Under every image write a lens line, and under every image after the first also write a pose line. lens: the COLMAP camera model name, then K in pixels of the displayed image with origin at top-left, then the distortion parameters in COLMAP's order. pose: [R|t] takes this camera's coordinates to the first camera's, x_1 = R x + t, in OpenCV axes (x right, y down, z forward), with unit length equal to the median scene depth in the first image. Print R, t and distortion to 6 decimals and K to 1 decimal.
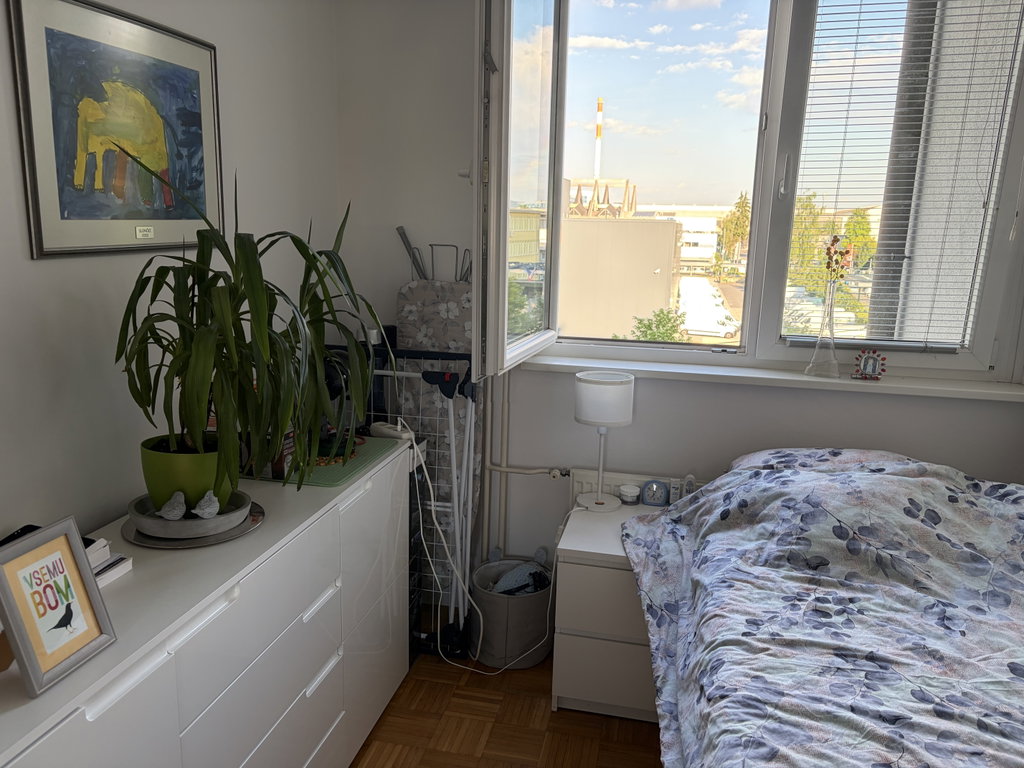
lens RADIAL K [[770.4, 0, 513.0], [0, 770.4, 384.8], [0, 0, 1]] dist [0.032476, -0.035120]
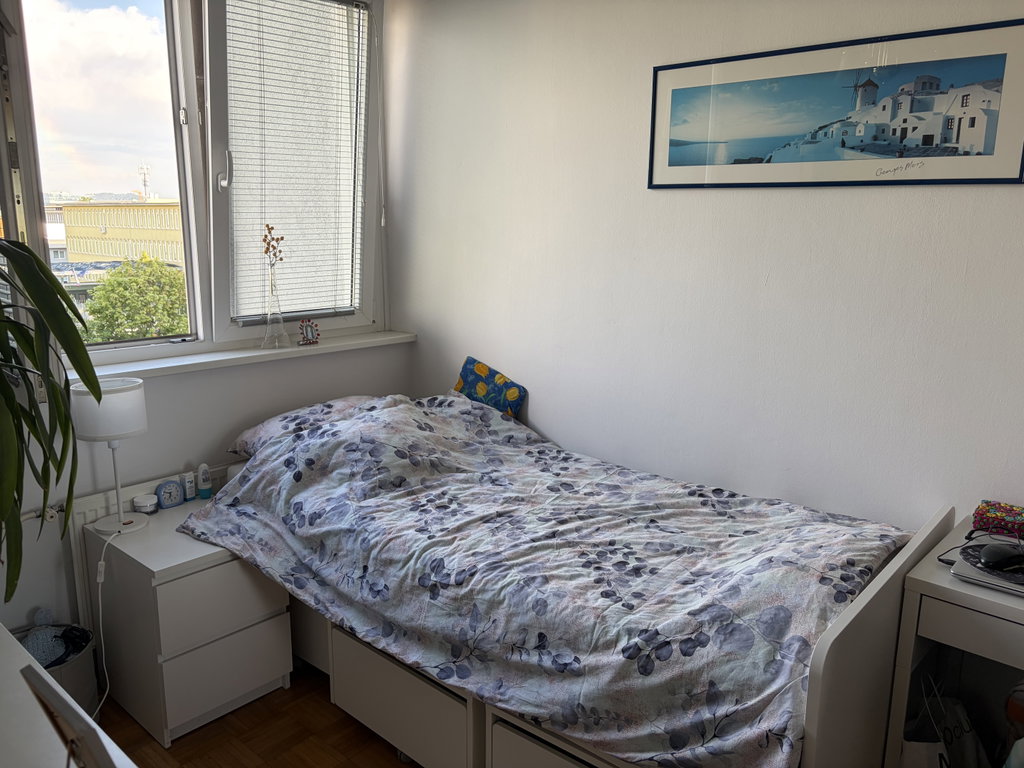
lens RADIAL K [[770.4, 0, 504.9], [0, 770.4, 385.3], [0, 0, 1]] dist [0.032476, -0.035120]
pose [[0.482044, -0.197040, 0.853703, -0.567541], [0.182834, 0.975554, 0.121926, -0.046761], [-0.856858, 0.097312, 0.506286, 0.188259]]
